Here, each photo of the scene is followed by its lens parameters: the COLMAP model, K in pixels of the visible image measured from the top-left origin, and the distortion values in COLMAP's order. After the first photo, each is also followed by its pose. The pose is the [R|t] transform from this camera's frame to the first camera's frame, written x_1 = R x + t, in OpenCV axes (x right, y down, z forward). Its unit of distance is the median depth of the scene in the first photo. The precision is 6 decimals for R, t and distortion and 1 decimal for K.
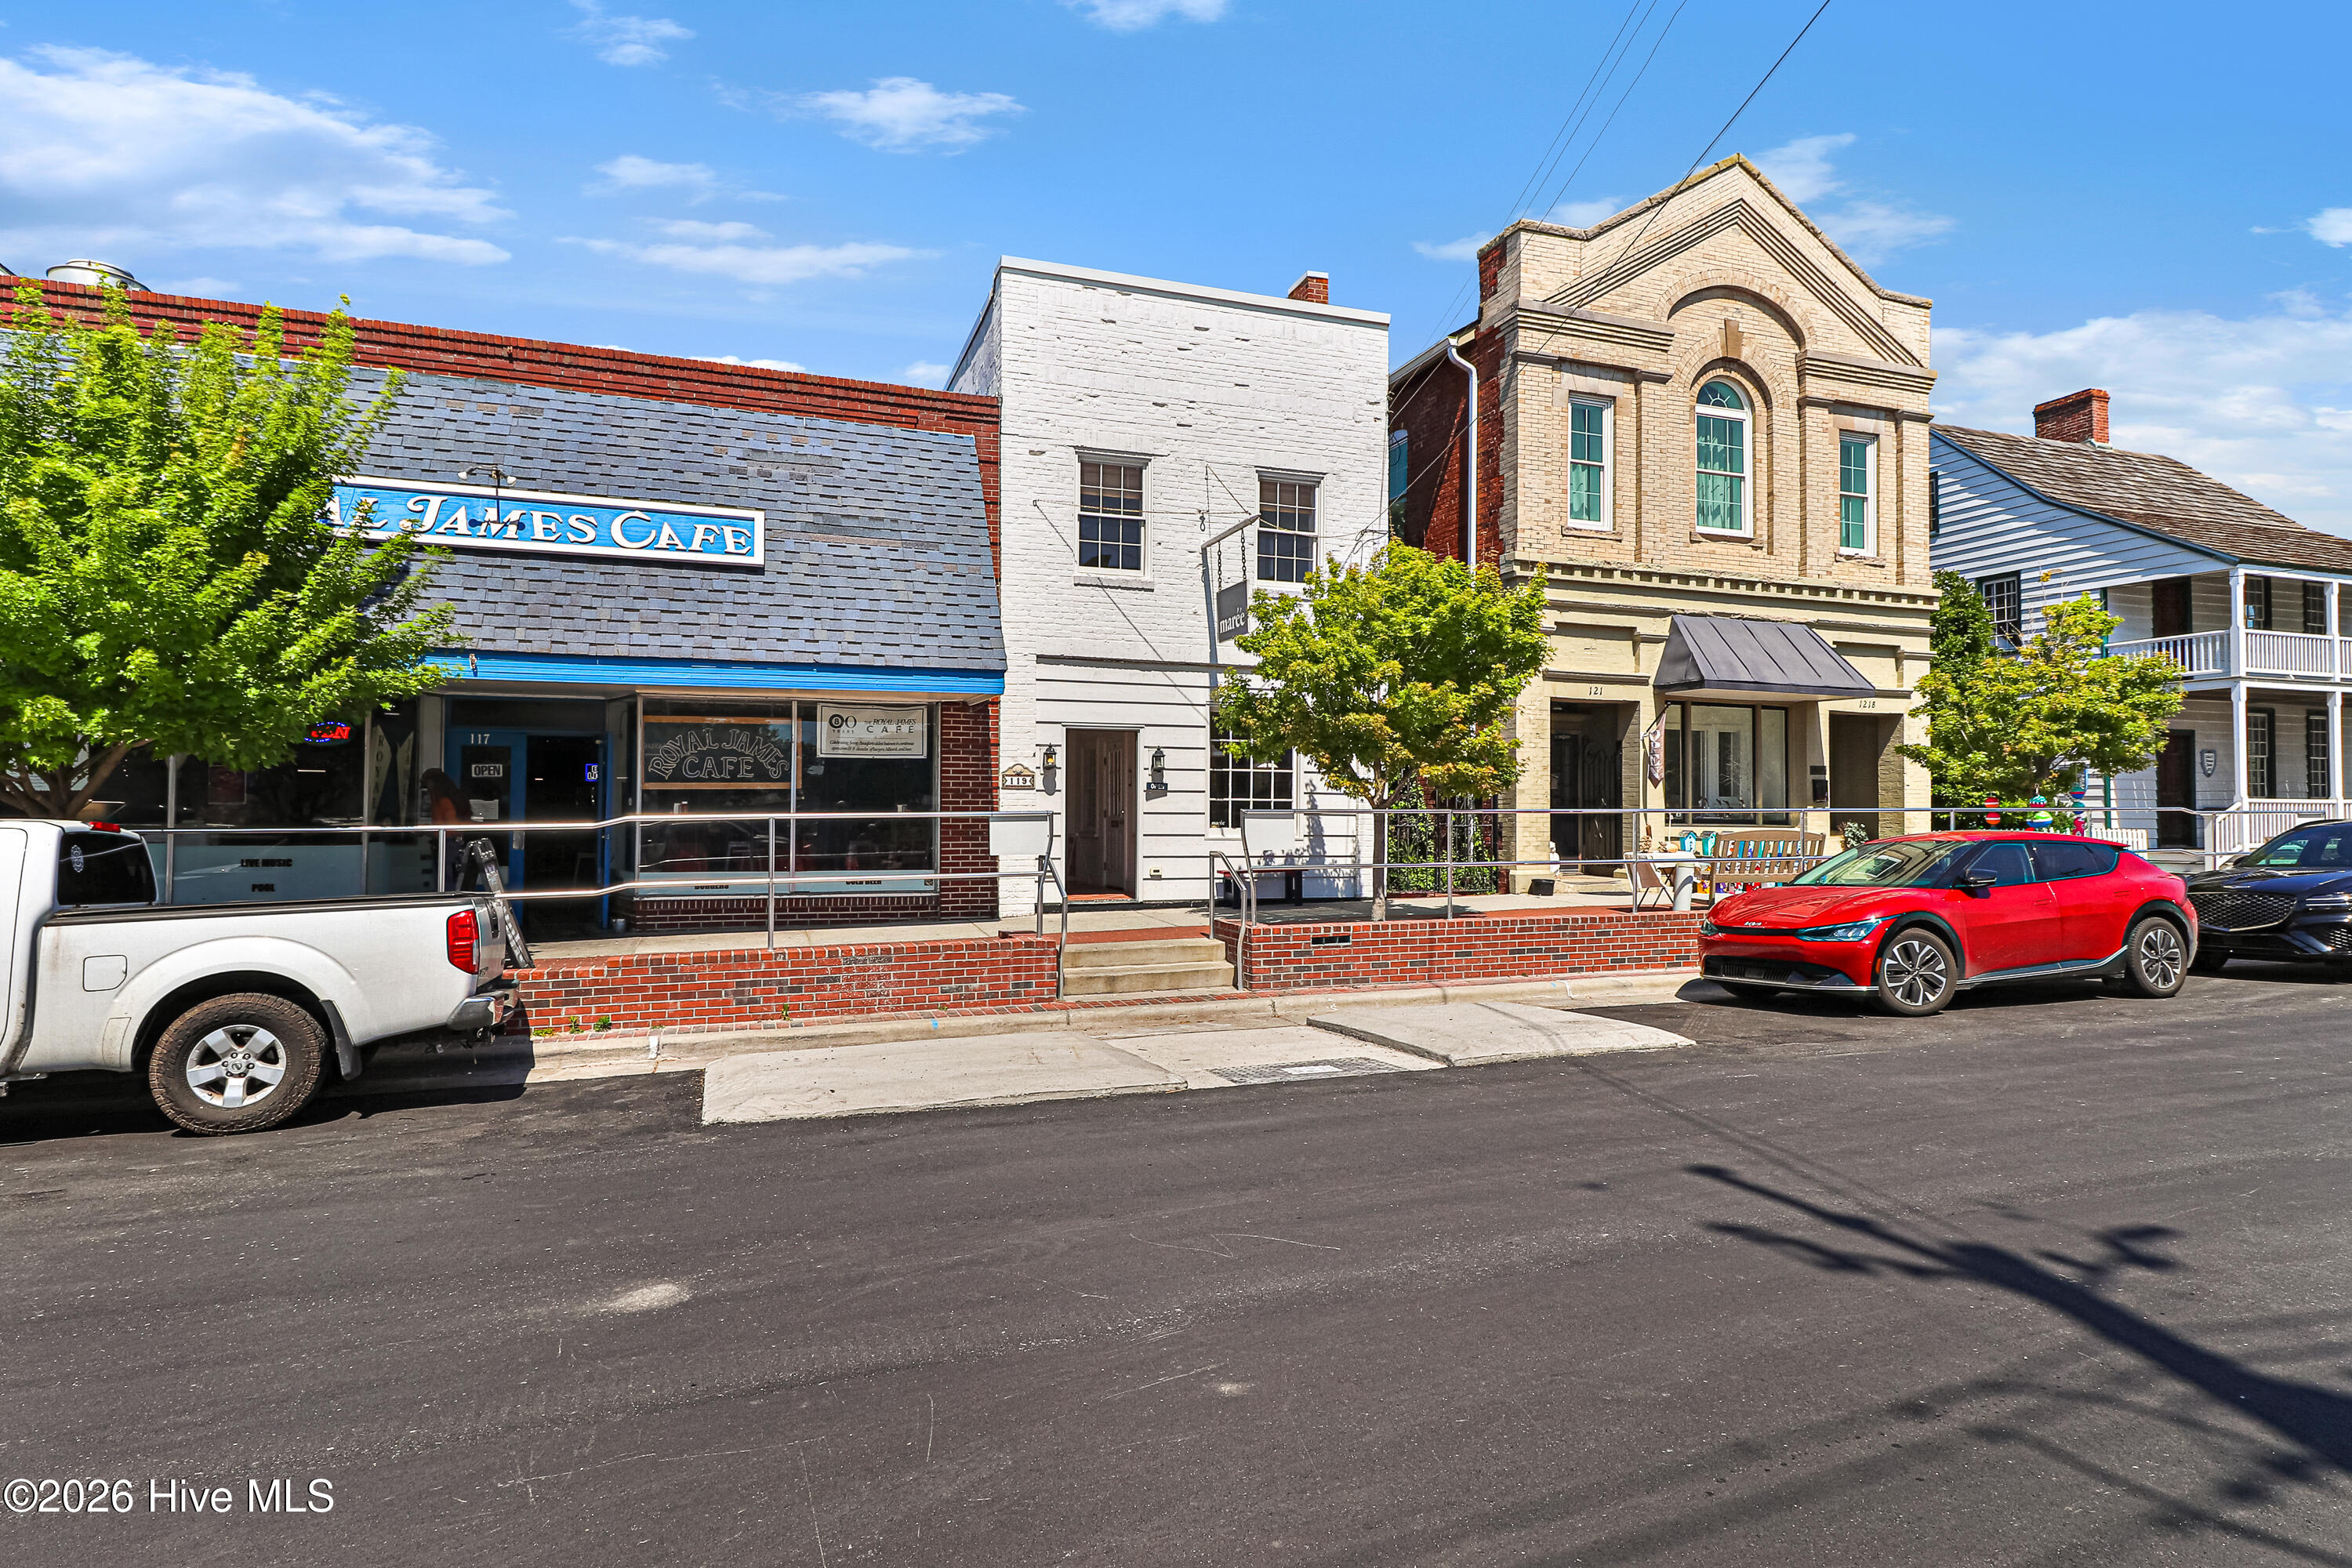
lens RADIAL K [[1096.5, 0, 1179.1], [0, 1096.5, 776.3], [0, 0, 1]] dist [0.012570, -0.000265]
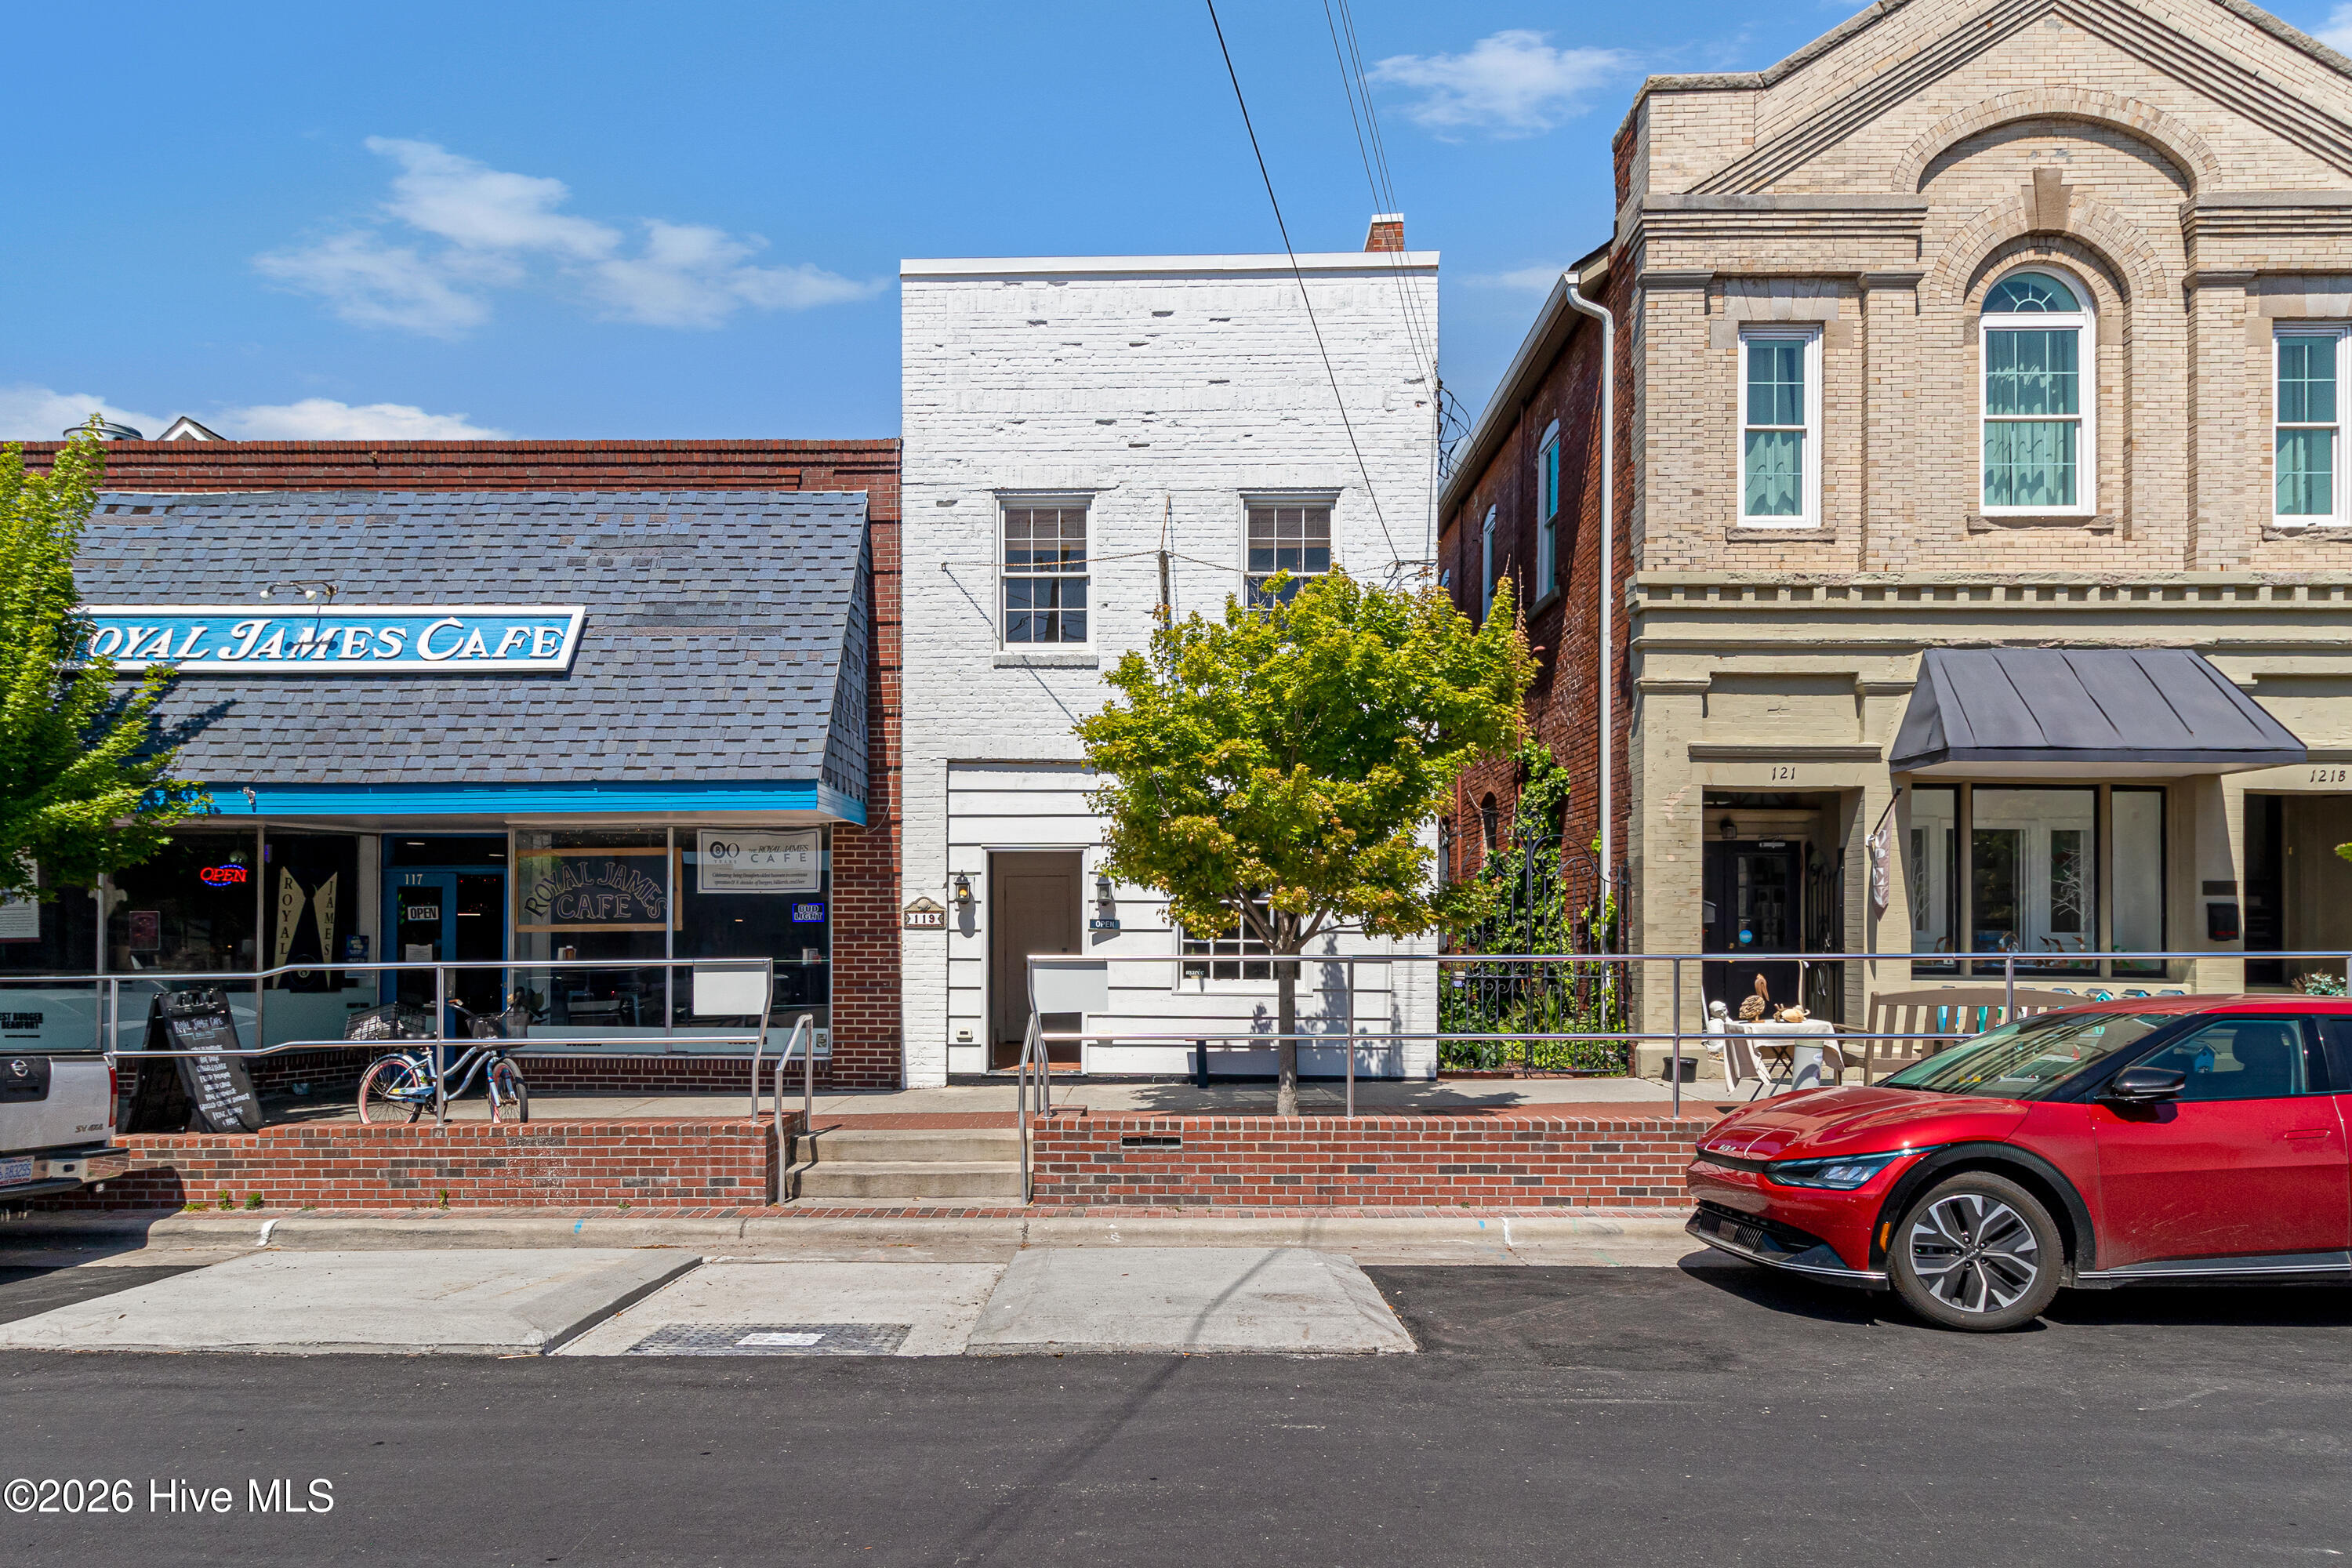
lens RADIAL K [[1304.7, 0, 1095.0], [0, 1304.7, 929.3], [0, 0, 1]] dist [0.000651, 0.002576]
pose [[0.945962, -0.006957, -0.324204, 0.272889], [0.011269, 0.999871, 0.011427, 0.002230], [0.324082, -0.014463, 0.945918, 0.141636]]
